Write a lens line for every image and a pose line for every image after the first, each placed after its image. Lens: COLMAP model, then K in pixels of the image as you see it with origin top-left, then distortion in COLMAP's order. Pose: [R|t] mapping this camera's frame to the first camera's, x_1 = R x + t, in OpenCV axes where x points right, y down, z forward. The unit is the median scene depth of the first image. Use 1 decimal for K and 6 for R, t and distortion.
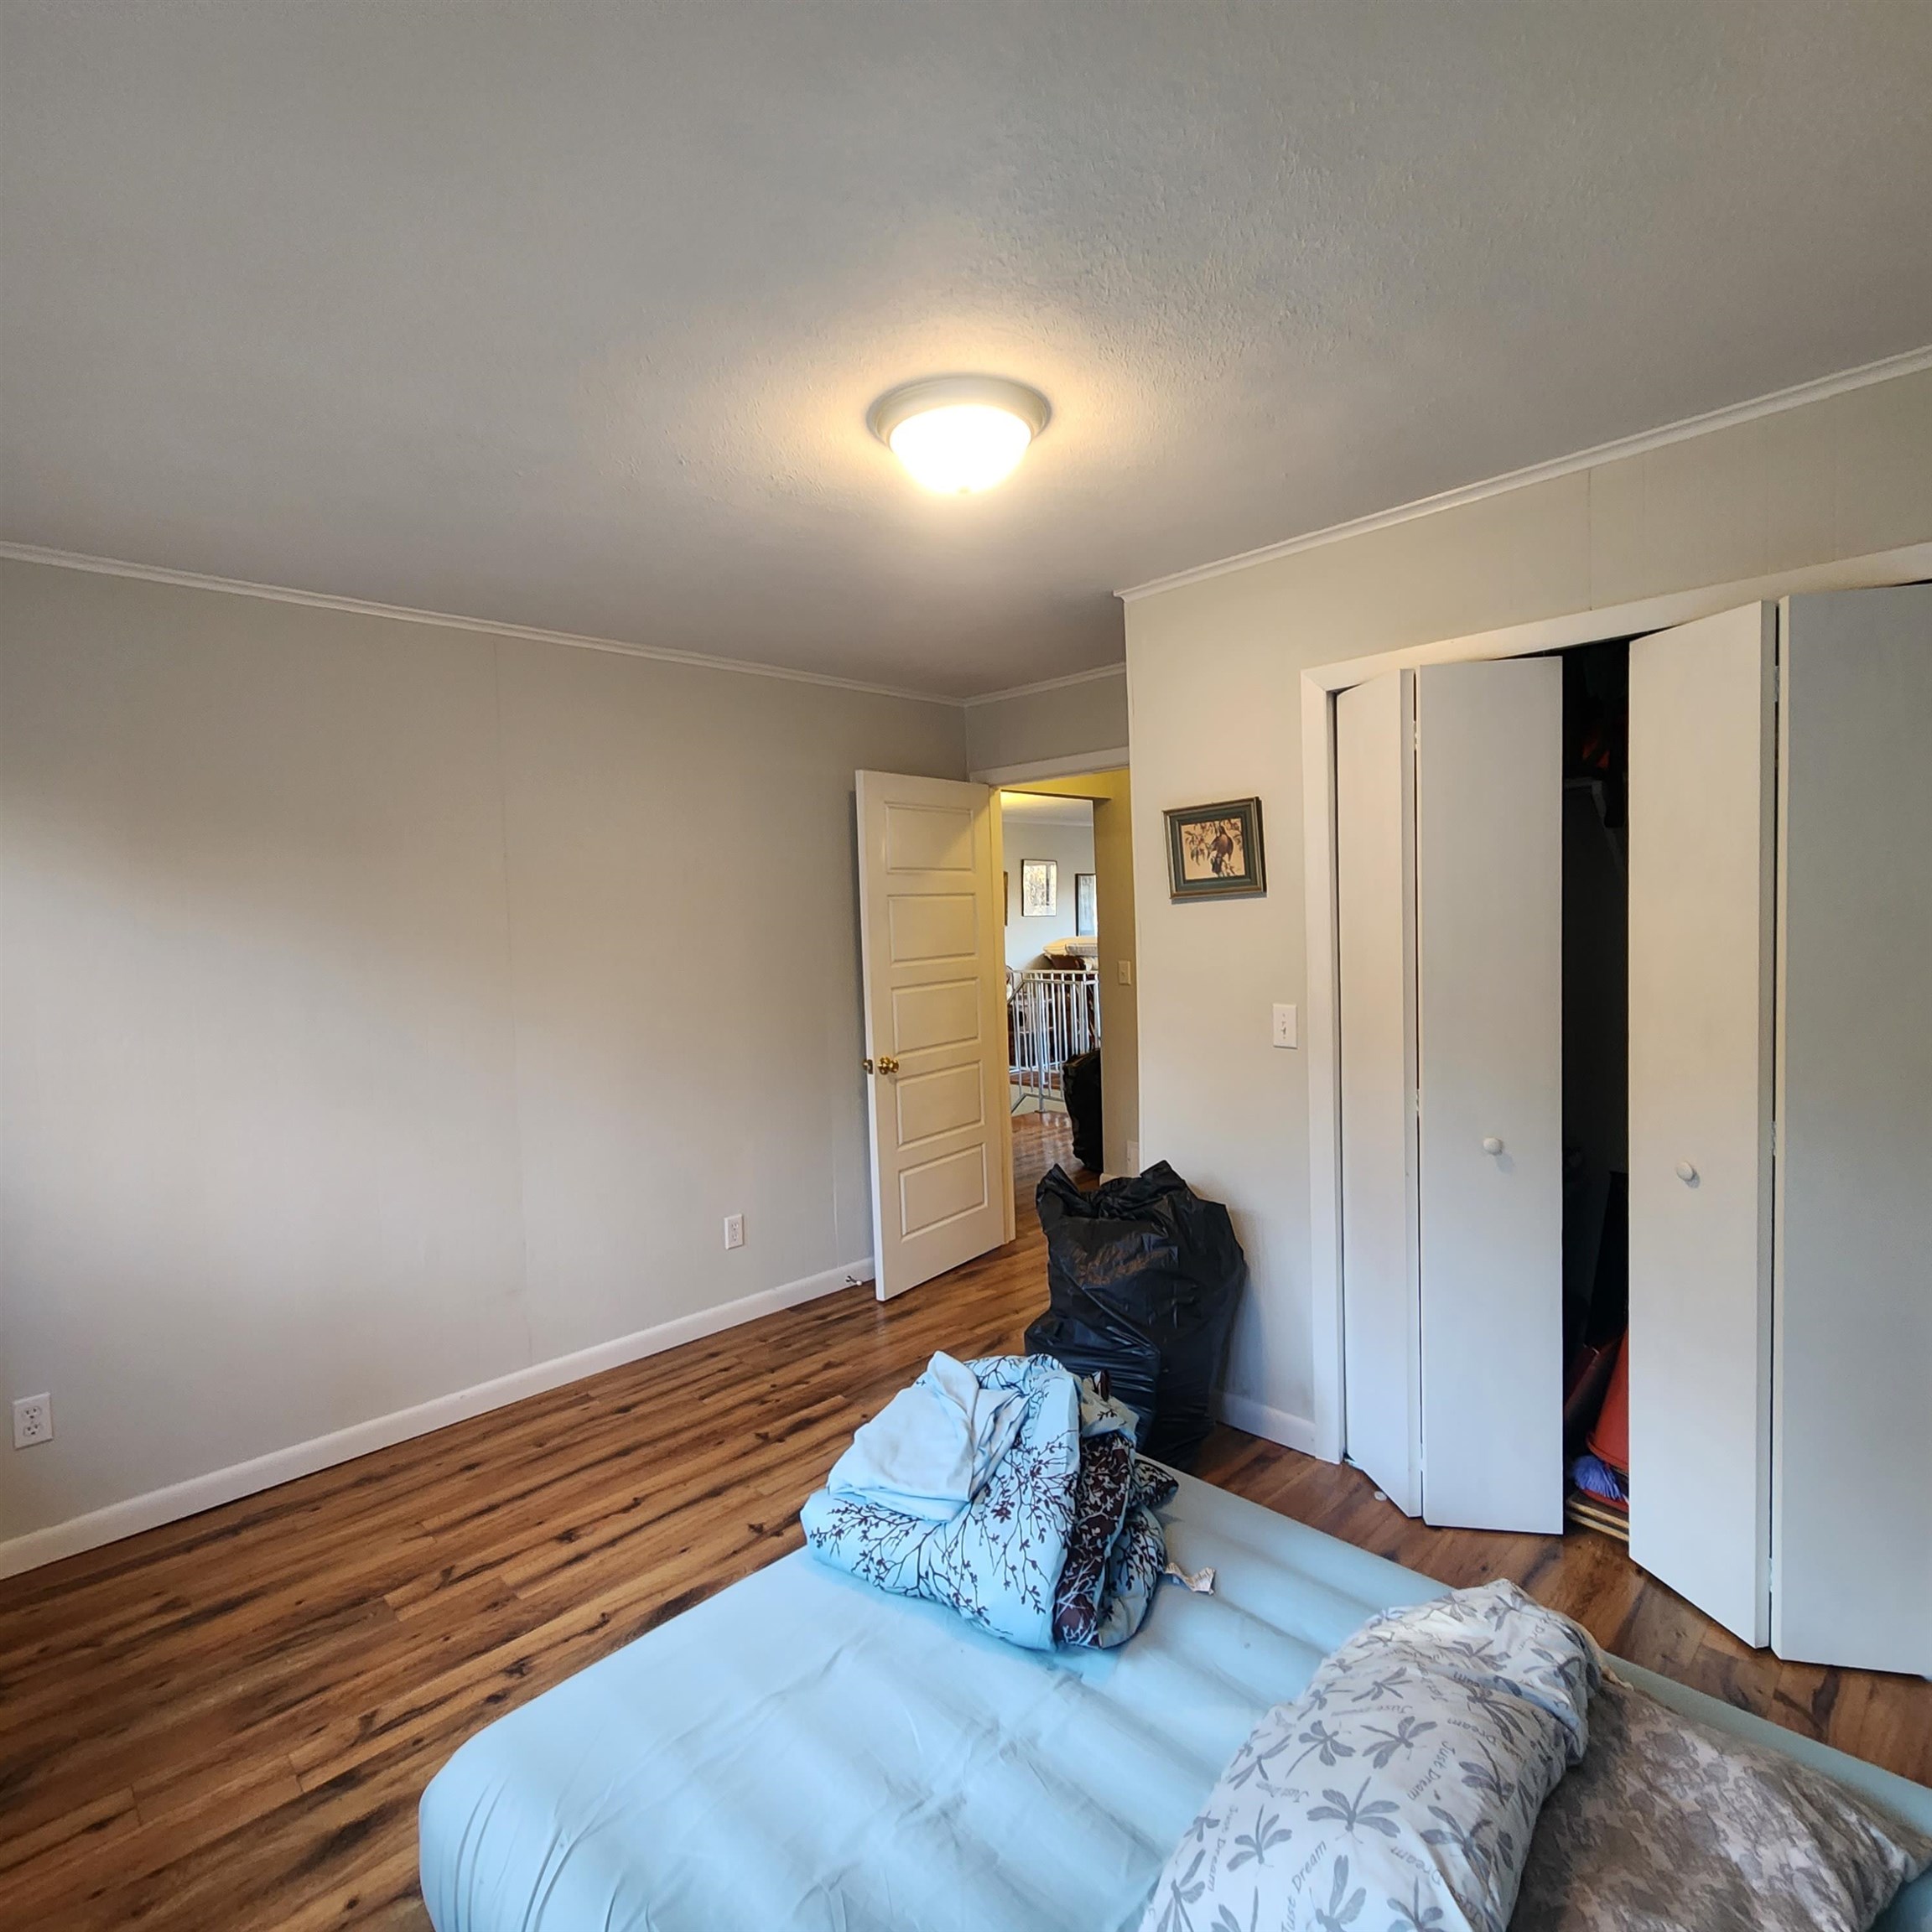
lens RADIAL K [[1065.3, 0, 964.5], [0, 1065.3, 960.0], [0, 0, 1]] dist [0.012868, -0.003689]
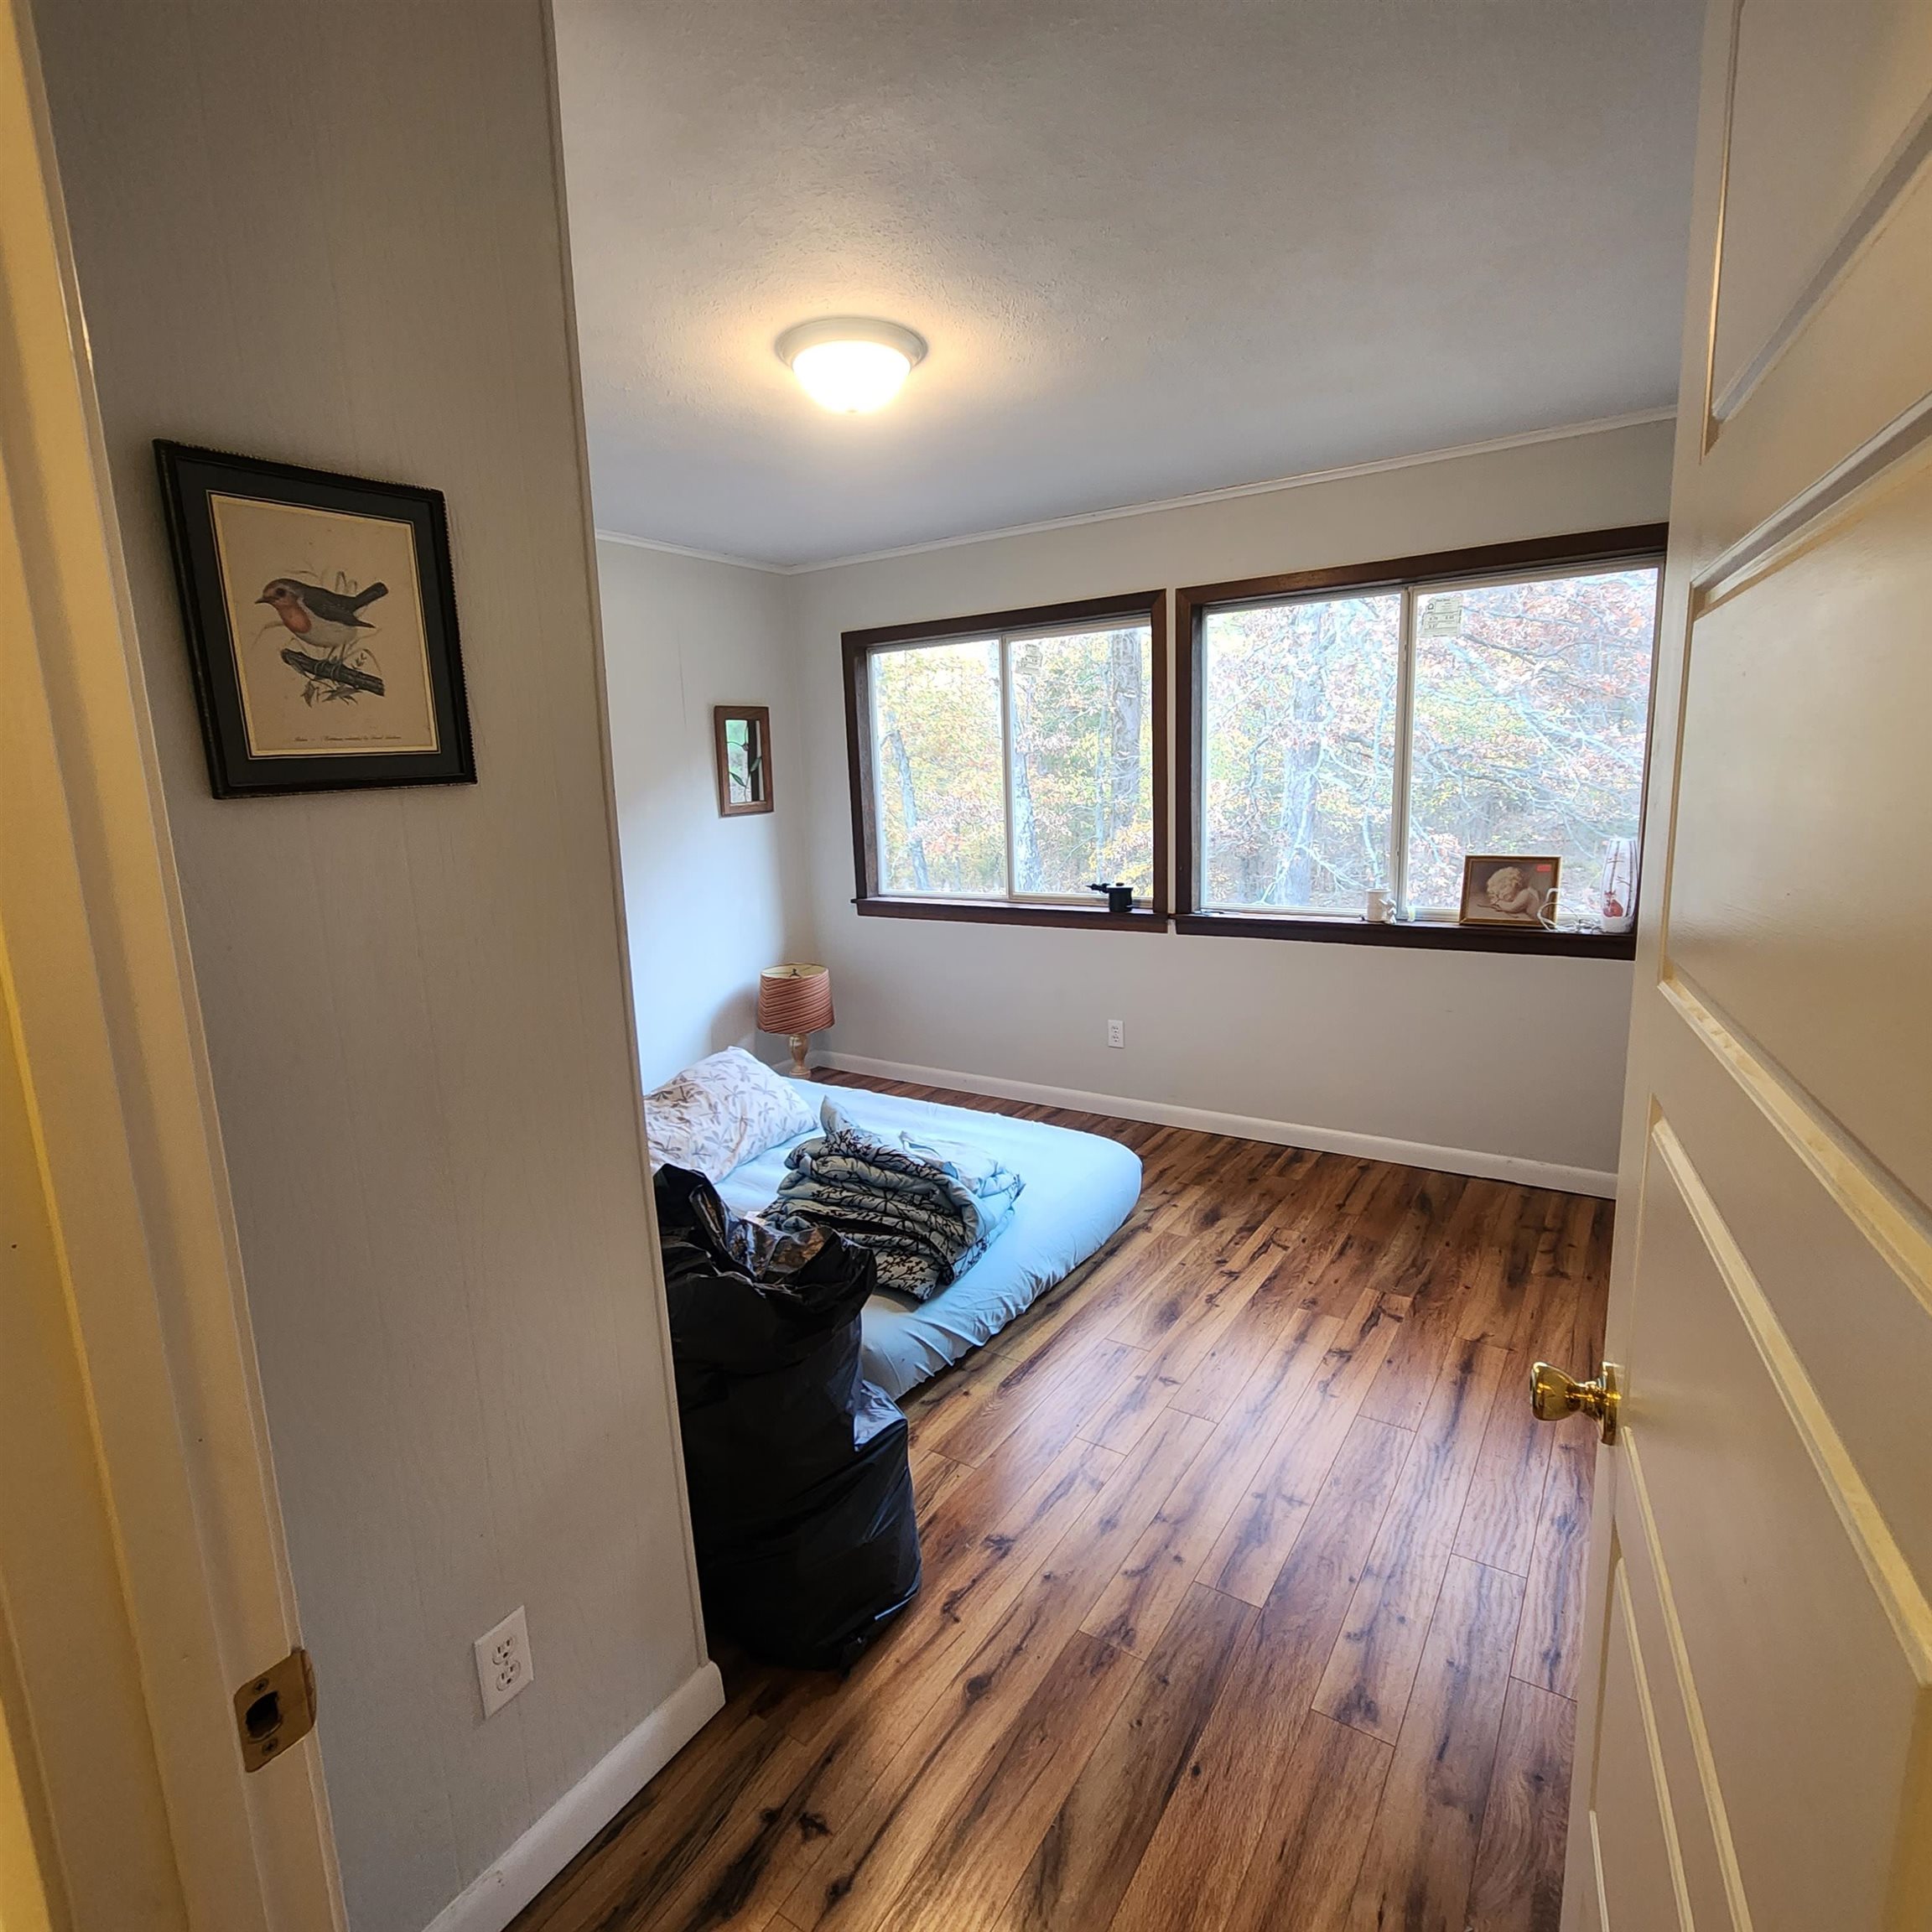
lens RADIAL K [[1065.3, 0, 964.5], [0, 1065.3, 960.0], [0, 0, 1]] dist [0.012868, -0.003689]
pose [[-0.974052, 0.112337, -0.196479, 0.164636], [0.064600, 0.970005, 0.234344, -0.109490], [0.216911, 0.215571, -0.952092, 2.133371]]
